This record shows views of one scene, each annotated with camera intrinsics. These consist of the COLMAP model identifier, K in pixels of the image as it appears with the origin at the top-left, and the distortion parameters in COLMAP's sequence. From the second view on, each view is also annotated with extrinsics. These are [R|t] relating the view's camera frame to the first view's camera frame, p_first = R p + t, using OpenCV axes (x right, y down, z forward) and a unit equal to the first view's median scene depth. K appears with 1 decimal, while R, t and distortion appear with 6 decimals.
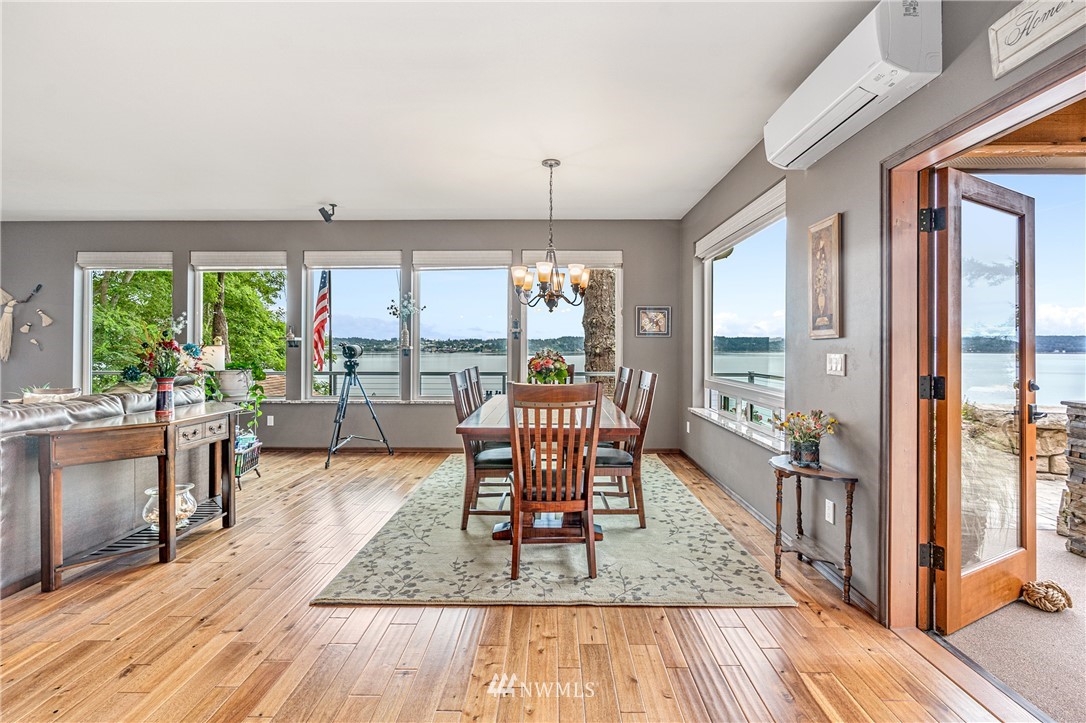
lens RADIAL K [[497.3, 0, 542.5], [0, 497.3, 345.2], [0, 0, 1]] dist [-0.011658, 0.004105]
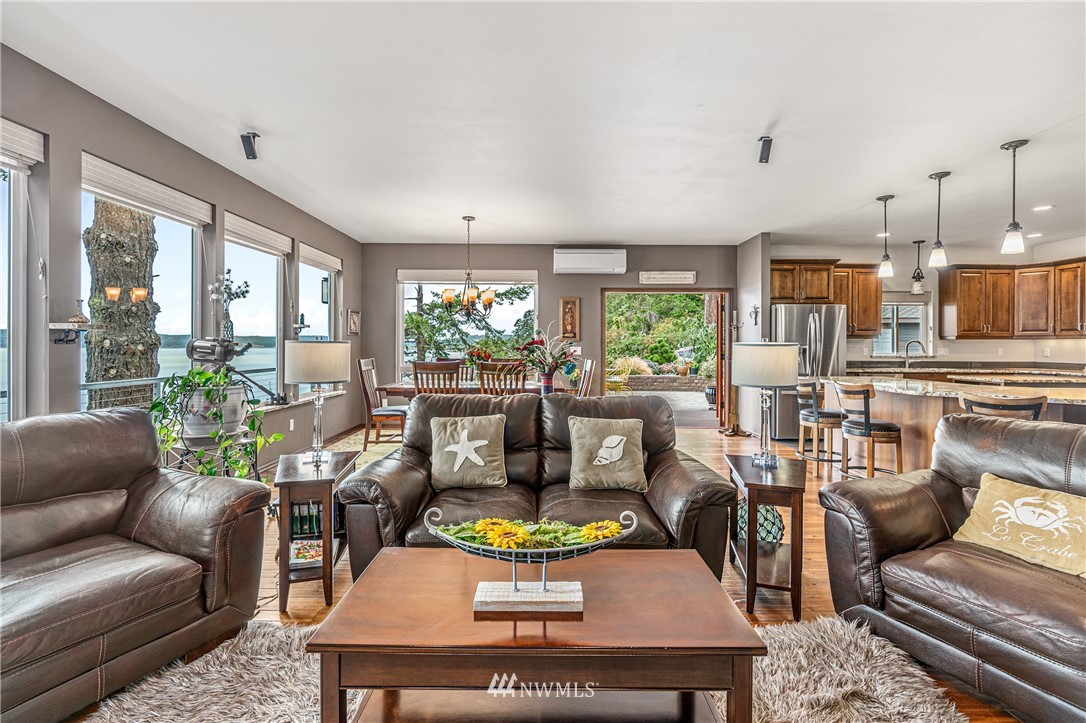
lens RADIAL K [[497.3, 0, 542.7], [0, 497.3, 345.8], [0, 0, 1]] dist [-0.011658, 0.004105]
pose [[-0.012209, -0.004680, 0.999915, -2.116760], [-0.008145, 0.999956, 0.004581, 0.000672], [-0.999892, -0.008088, -0.012246, 1.158350]]
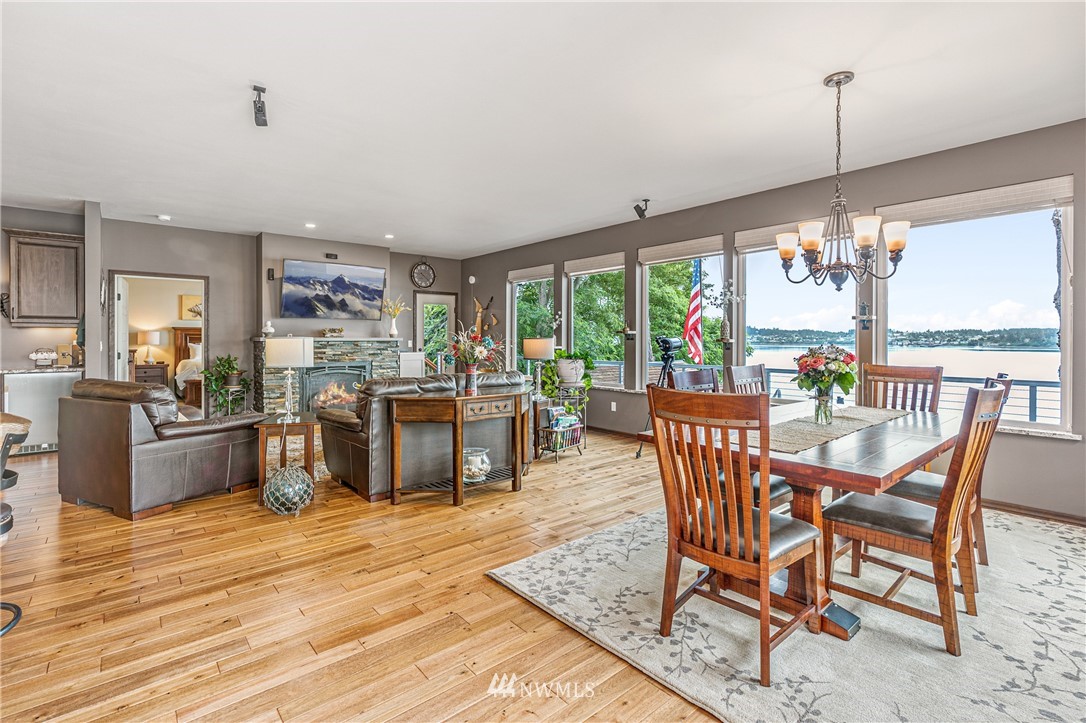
lens RADIAL K [[497.3, 0, 544.9], [0, 497.3, 340.3], [0, 0, 1]] dist [-0.011658, 0.004105]
pose [[0.663780, 0.001659, -0.747926, 0.385873], [0.002254, 0.999989, 0.004218, -0.000784], [0.747924, -0.004486, 0.663769, 0.320709]]
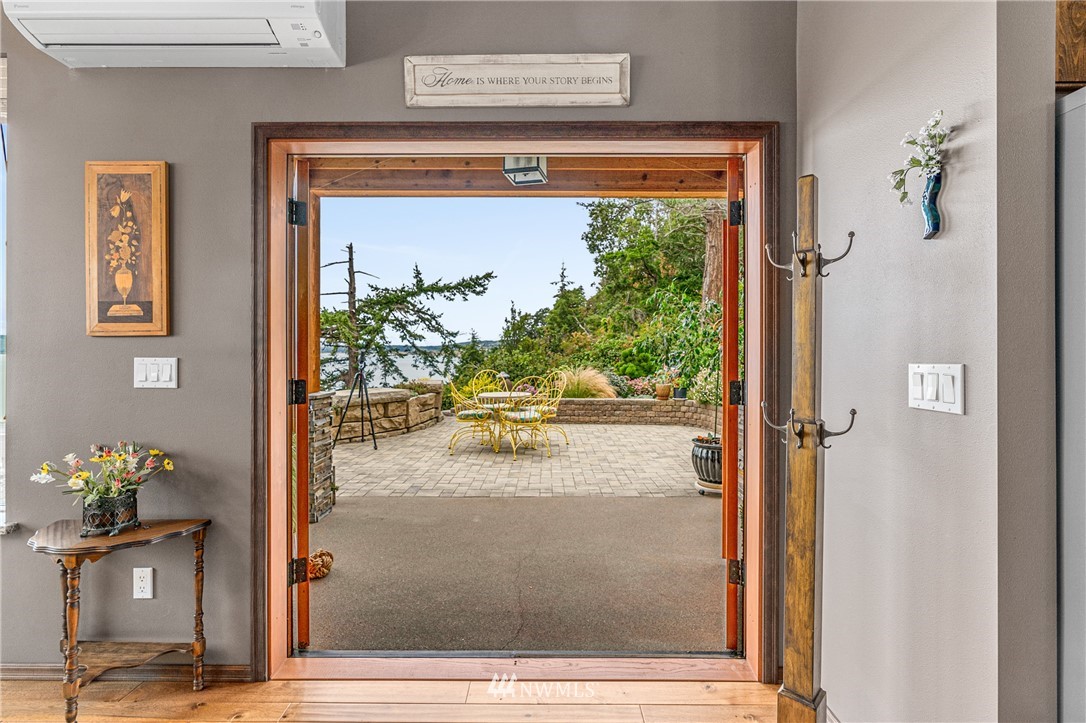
lens RADIAL K [[497.3, 0, 548.9], [0, 497.3, 351.6], [0, 0, 1]] dist [-0.011658, 0.004105]
pose [[-0.020595, -0.006605, 0.999766, -0.122631], [-0.006080, 0.999961, 0.006481, 0.000155], [-0.999769, -0.005945, -0.020635, 0.426501]]
